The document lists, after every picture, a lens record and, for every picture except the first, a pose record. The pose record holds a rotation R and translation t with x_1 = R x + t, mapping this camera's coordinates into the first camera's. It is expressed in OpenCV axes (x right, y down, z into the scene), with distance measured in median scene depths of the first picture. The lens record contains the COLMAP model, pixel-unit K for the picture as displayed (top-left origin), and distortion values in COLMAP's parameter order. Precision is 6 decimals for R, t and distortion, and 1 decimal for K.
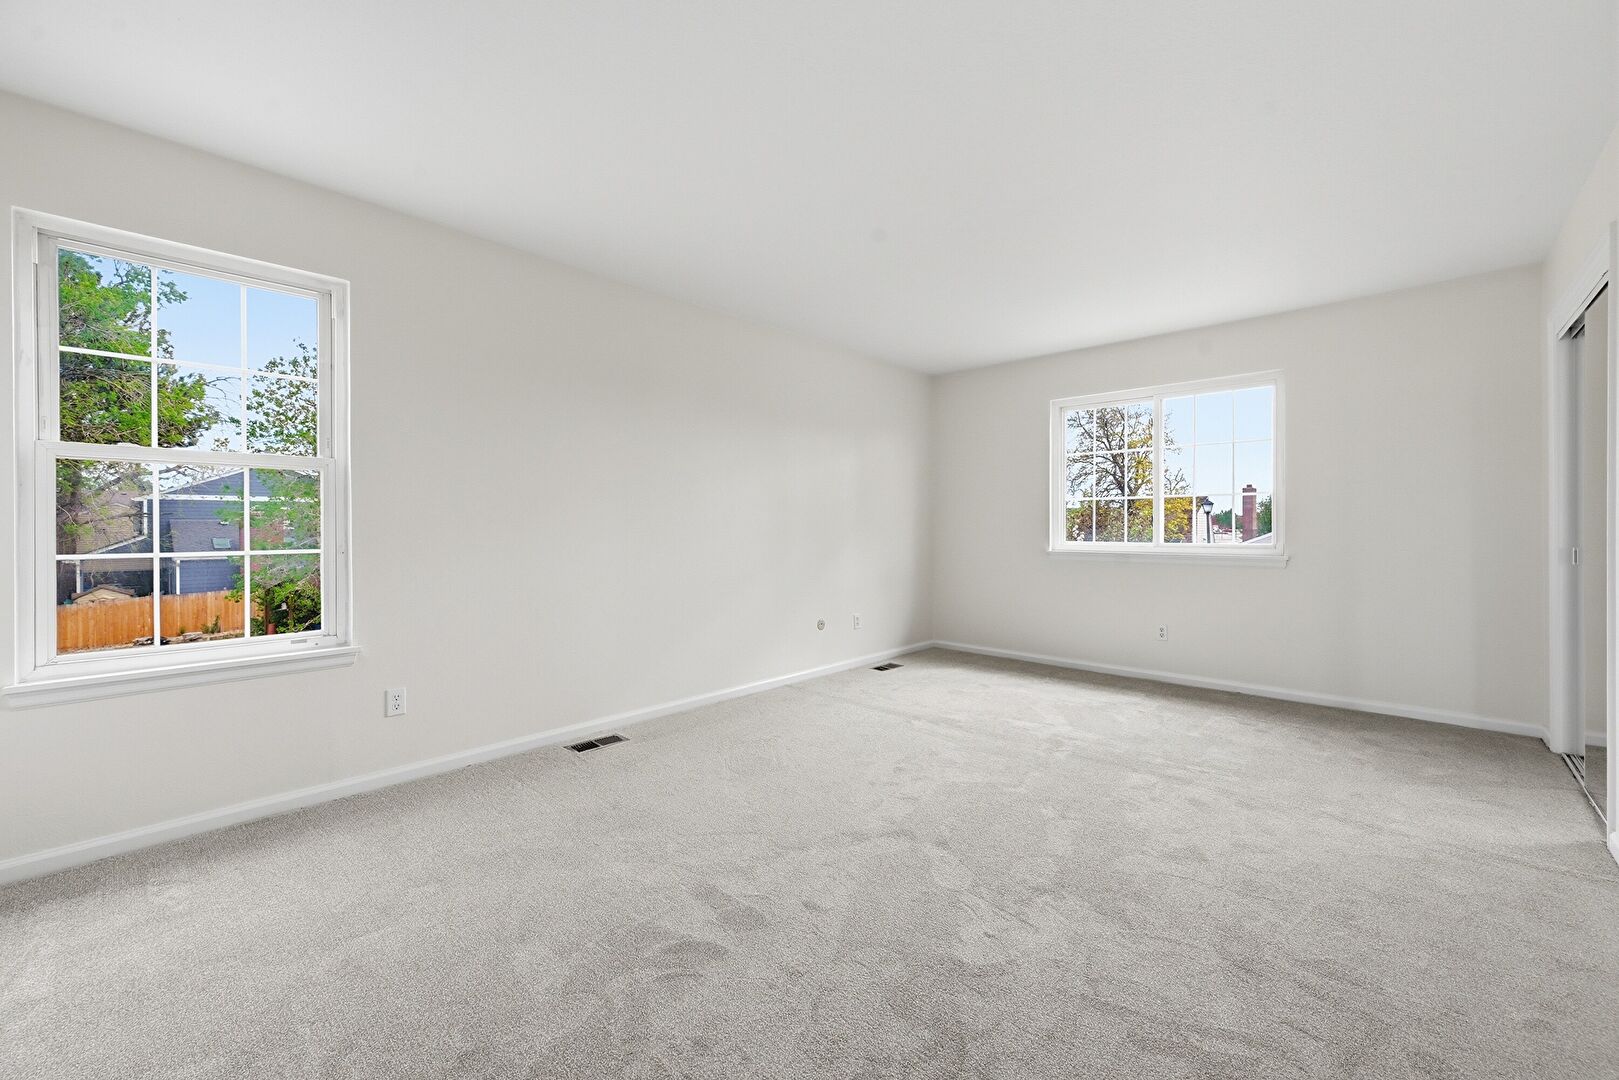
lens RADIAL K [[645.6, 0, 813.4], [0, 645.6, 534.5], [0, 0, 1]] dist [0.000502, 0.000171]
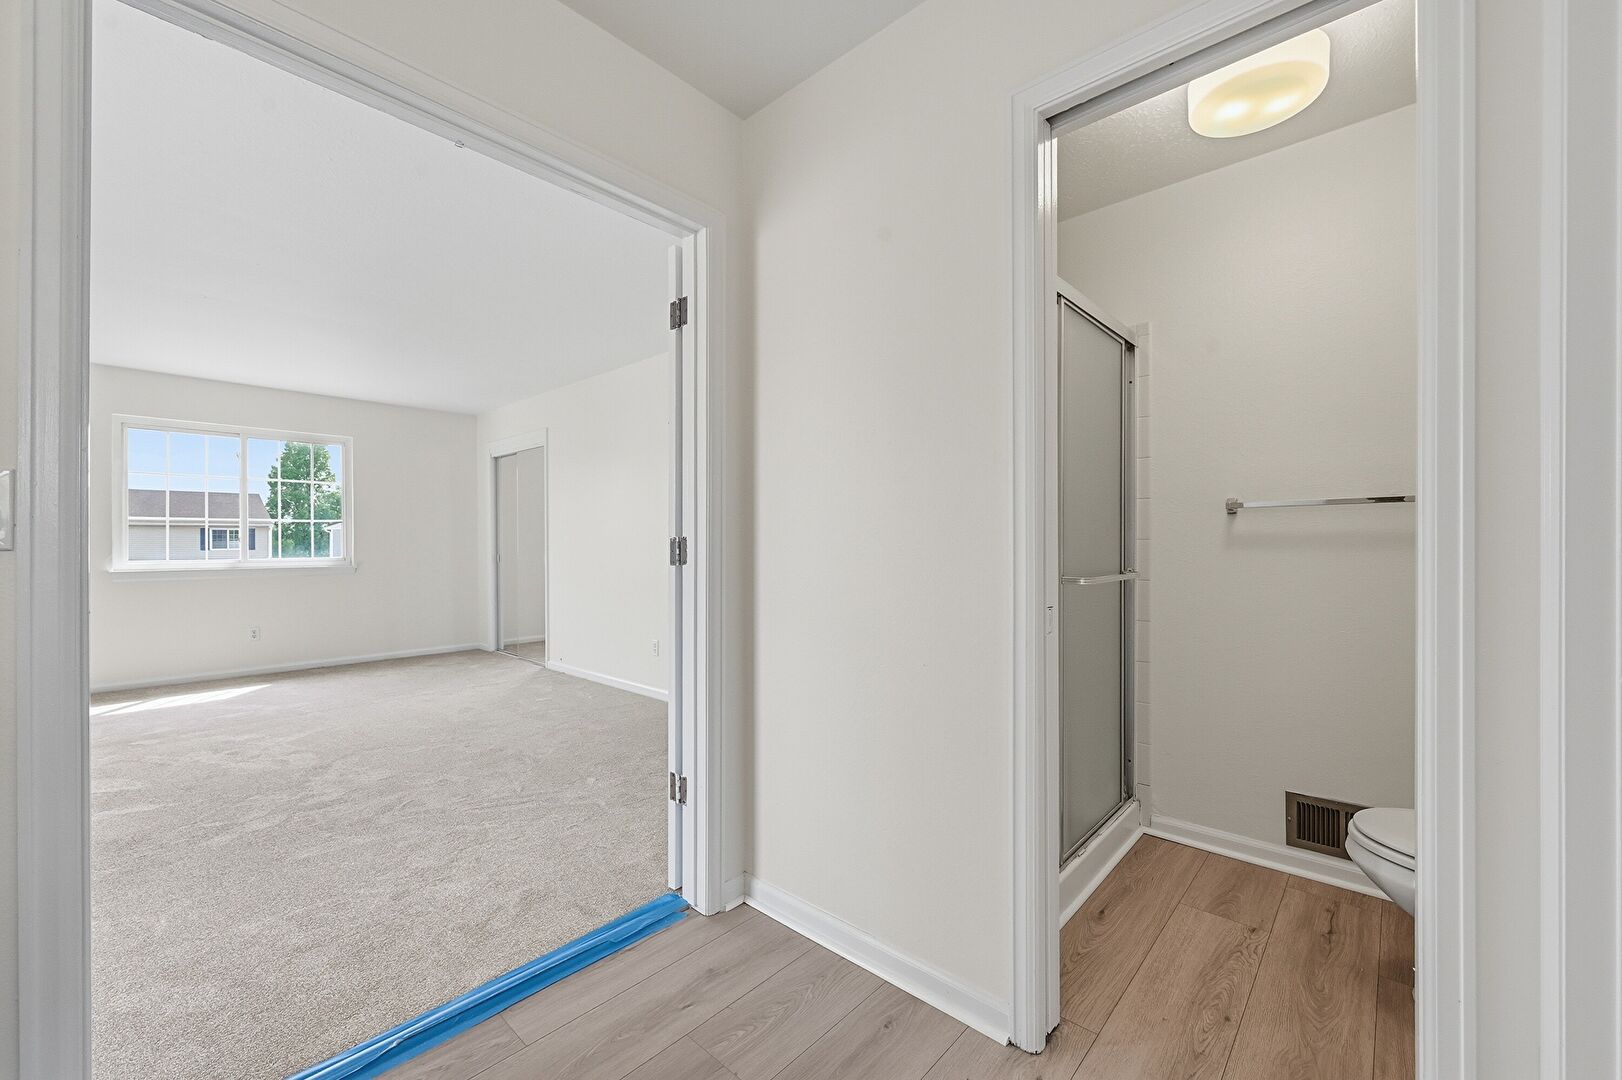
lens RADIAL K [[646.8, 0, 814.9], [0, 646.8, 534.5], [0, 0, 1]] dist [0.000502, 0.000171]
pose [[-0.008993, 0.012351, 0.999883, -0.860681], [0.014394, 0.999822, -0.012221, -0.002399], [-0.999856, 0.014282, -0.009169, -0.041950]]
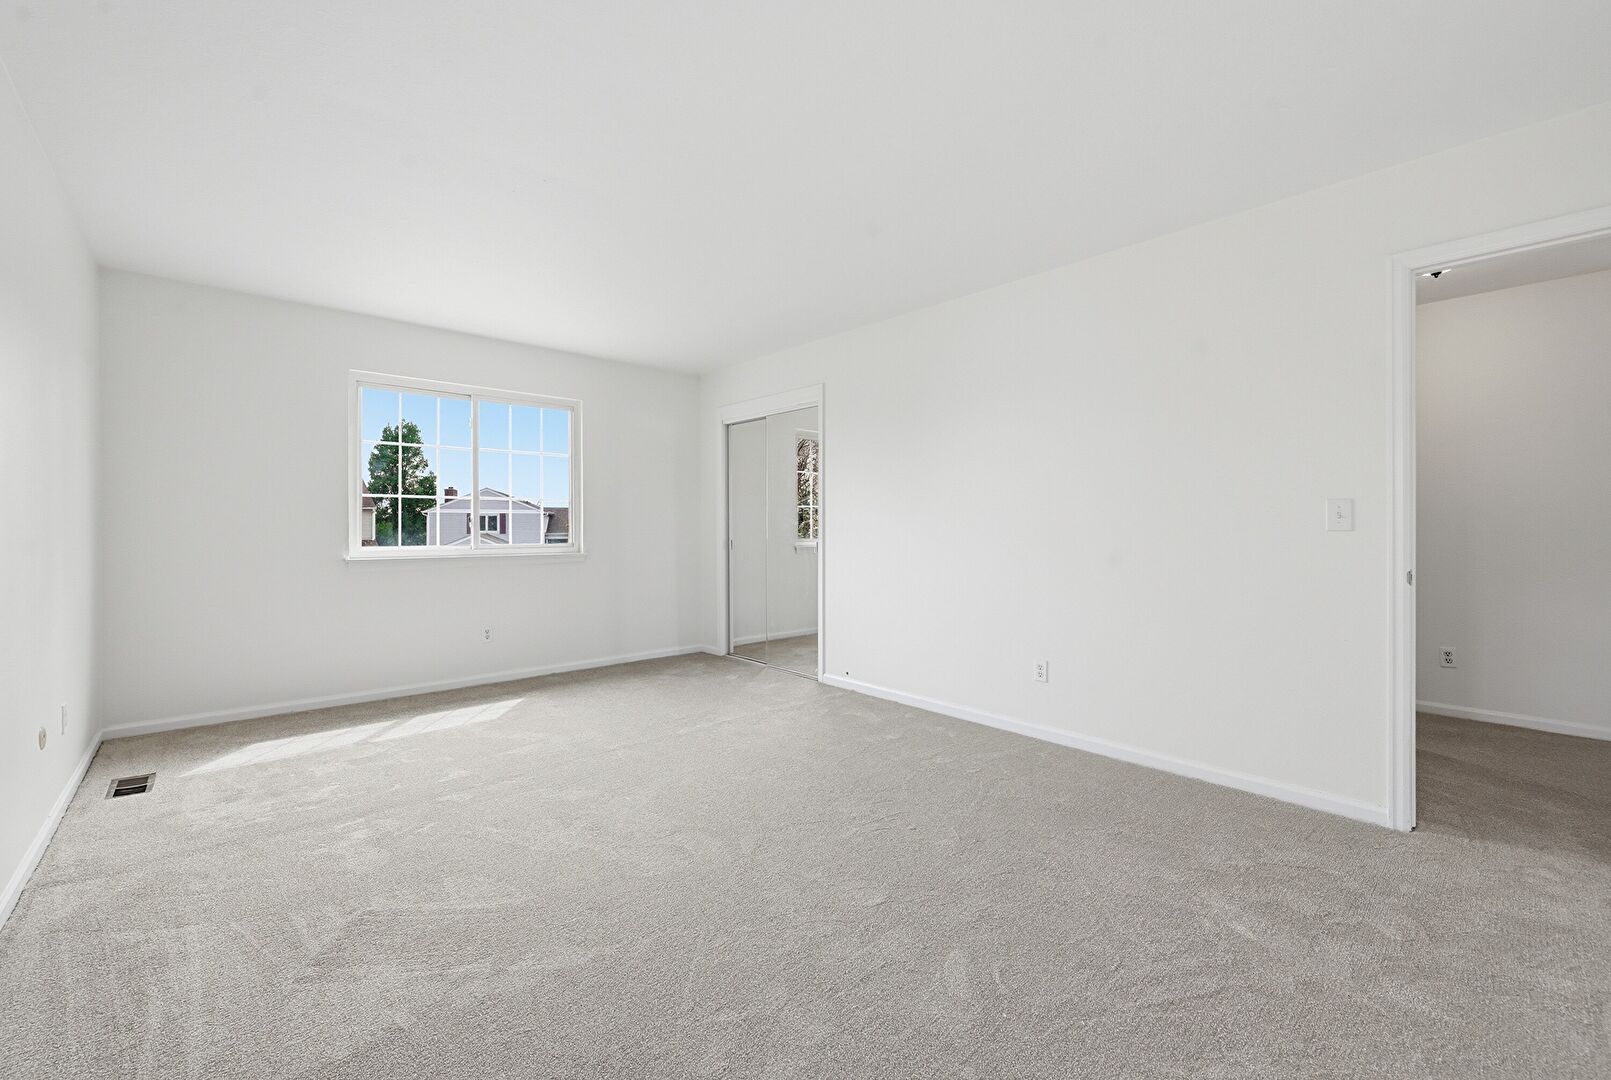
lens RADIAL K [[659.3, 0, 803.9], [0, 659.3, 519.7], [0, 0, 1]] dist [0.000999, 0.000084]
pose [[0.096592, 0.010162, 0.995272, -0.550461], [0.012495, 0.999857, -0.011421, -0.009715], [-0.995246, 0.013539, 0.096452, 0.526402]]
